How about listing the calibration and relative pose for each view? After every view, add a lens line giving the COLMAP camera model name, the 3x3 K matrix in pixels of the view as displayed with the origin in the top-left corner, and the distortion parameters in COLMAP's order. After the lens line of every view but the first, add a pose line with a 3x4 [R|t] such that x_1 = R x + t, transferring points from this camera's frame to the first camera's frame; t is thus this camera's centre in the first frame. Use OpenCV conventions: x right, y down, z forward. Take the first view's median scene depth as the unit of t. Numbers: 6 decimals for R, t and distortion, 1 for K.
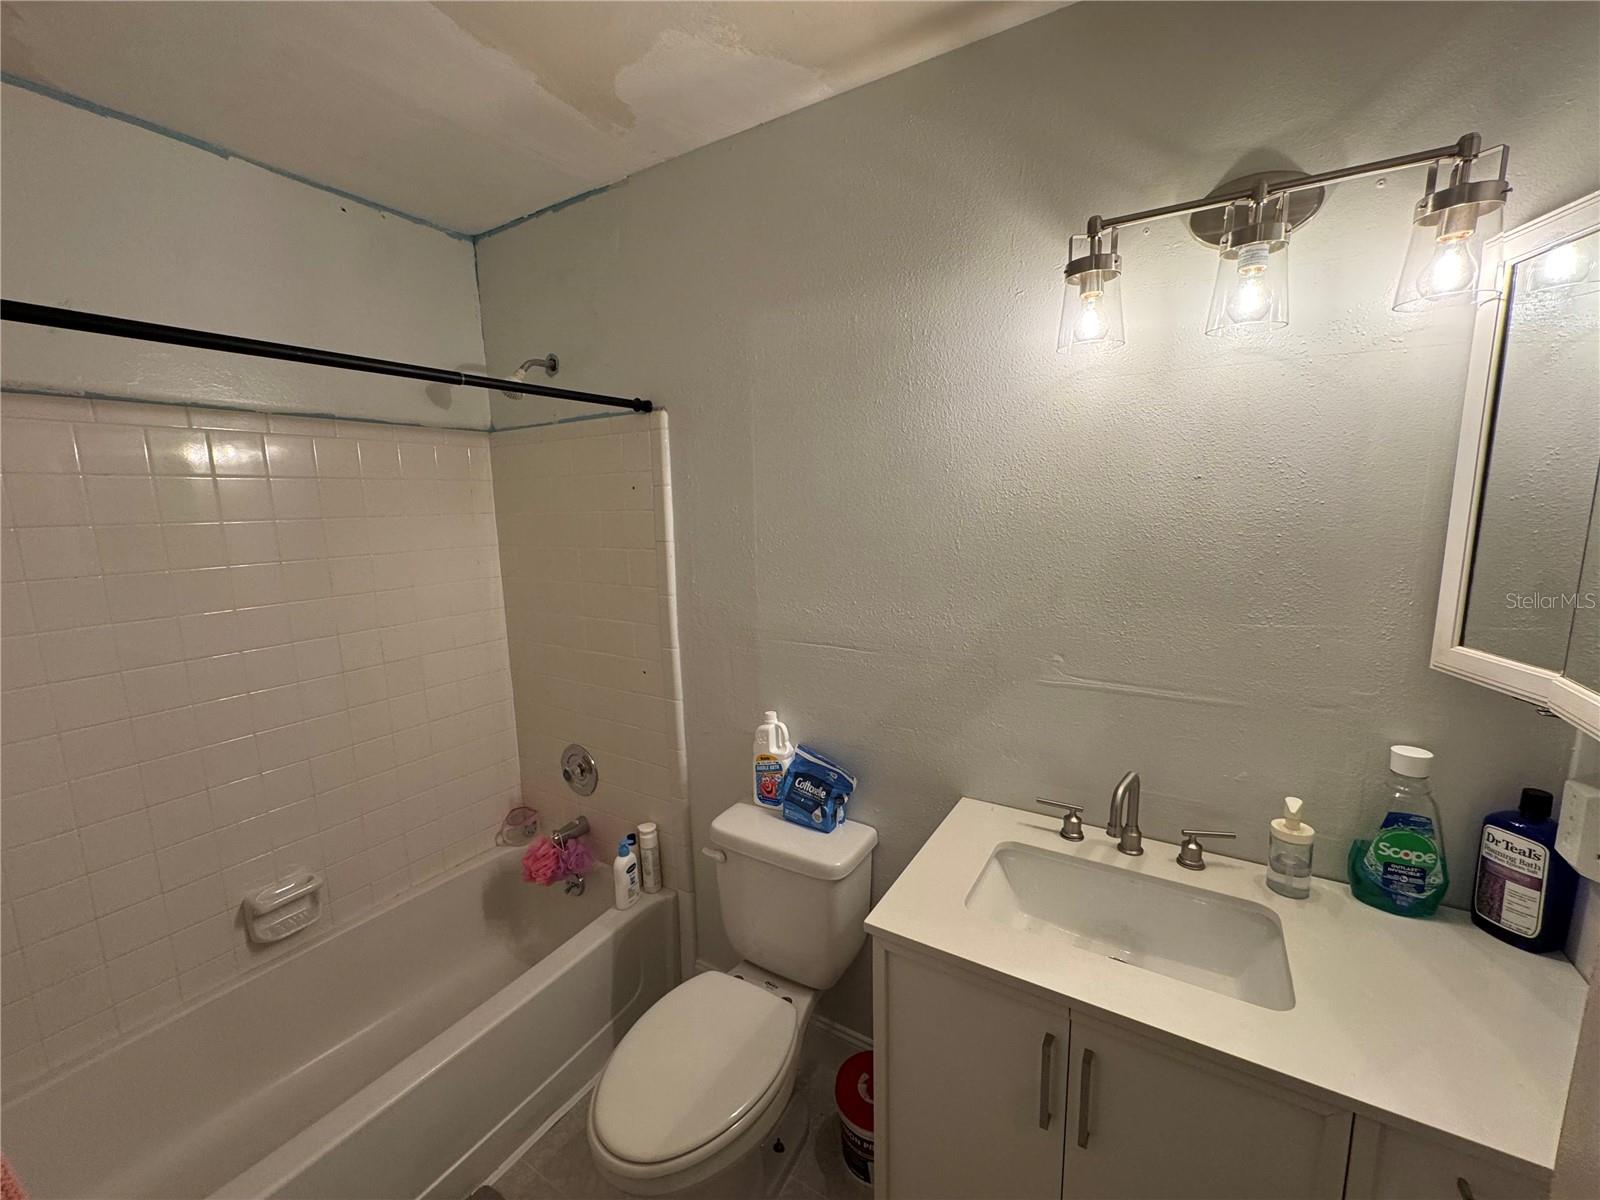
lens RADIAL K [[638.8, 0, 804.2], [0, 638.8, 603.8], [0, 0, 1]] dist [-0.003881, 0.000797]
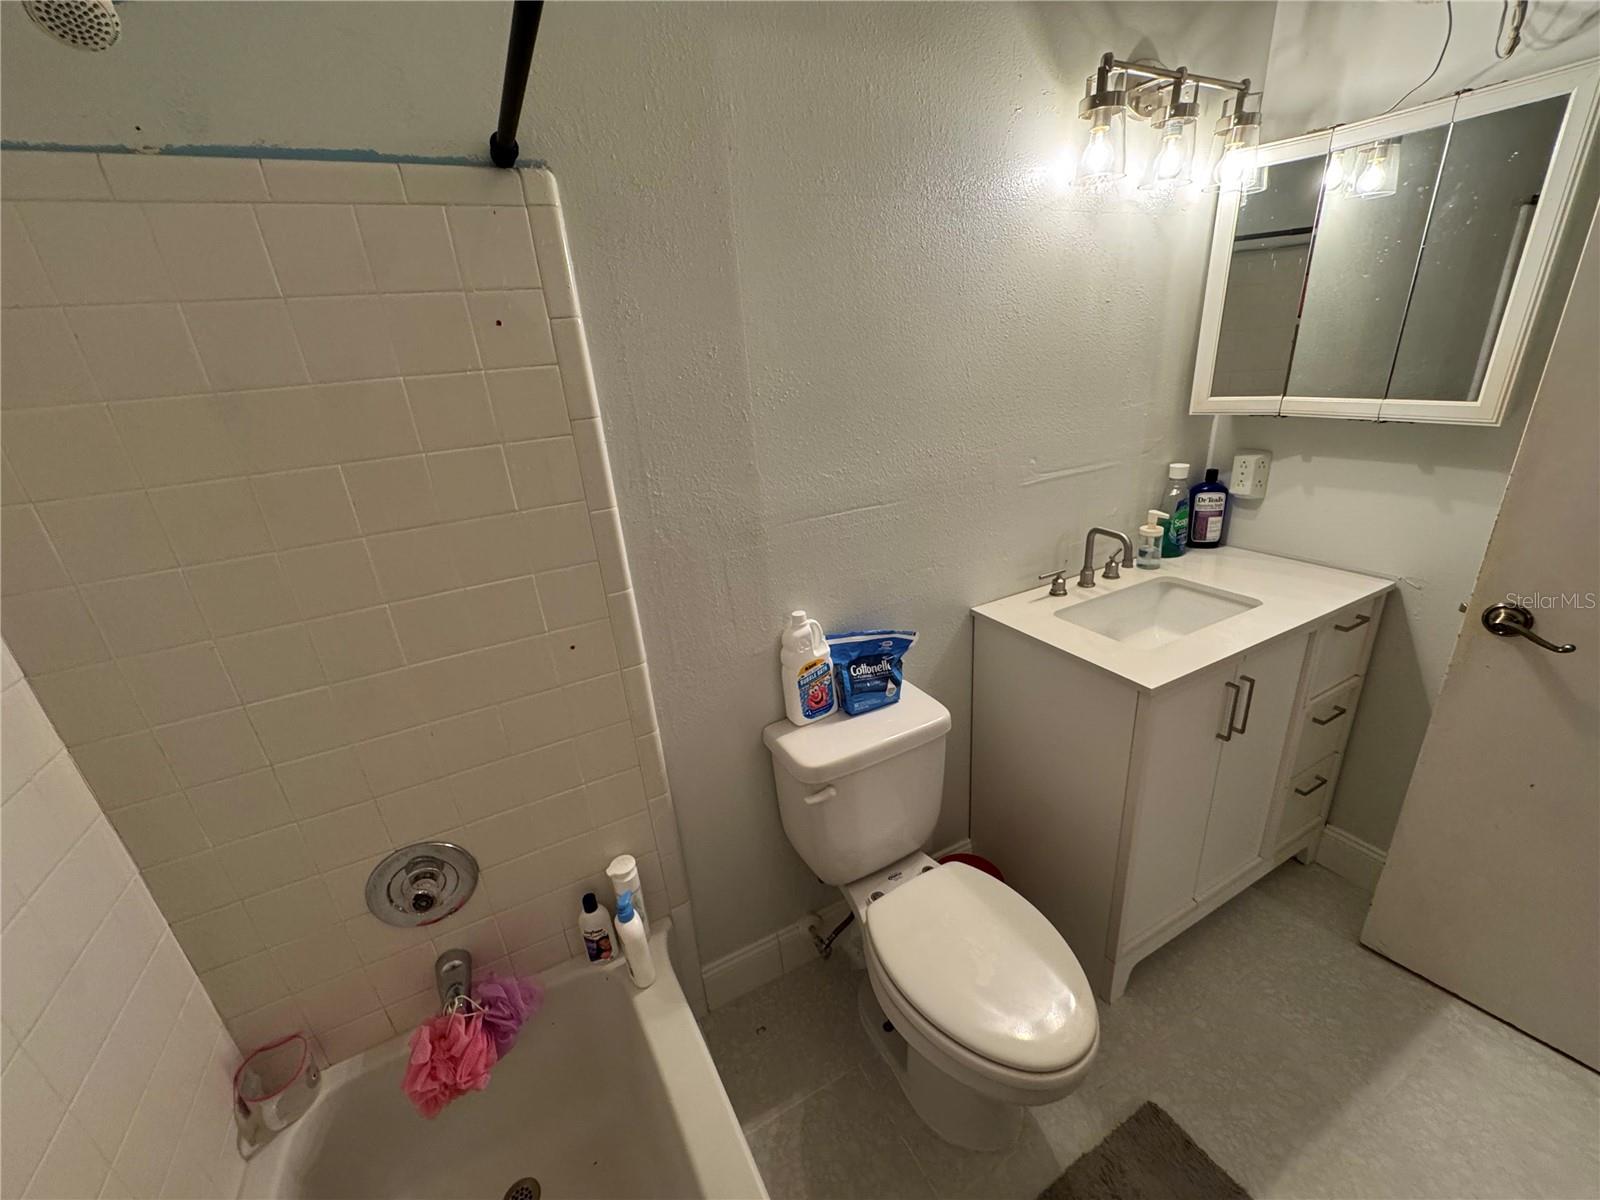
lens RADIAL K [[638.8, 0, 802.2], [0, 638.8, 597.6], [0, 0, 1]] dist [-0.003881, 0.000797]
pose [[0.518741, -0.328971, 0.789105, -0.849660], [0.201675, 0.944041, 0.260986, -0.073069], [-0.830804, 0.023758, 0.556058, 0.676810]]
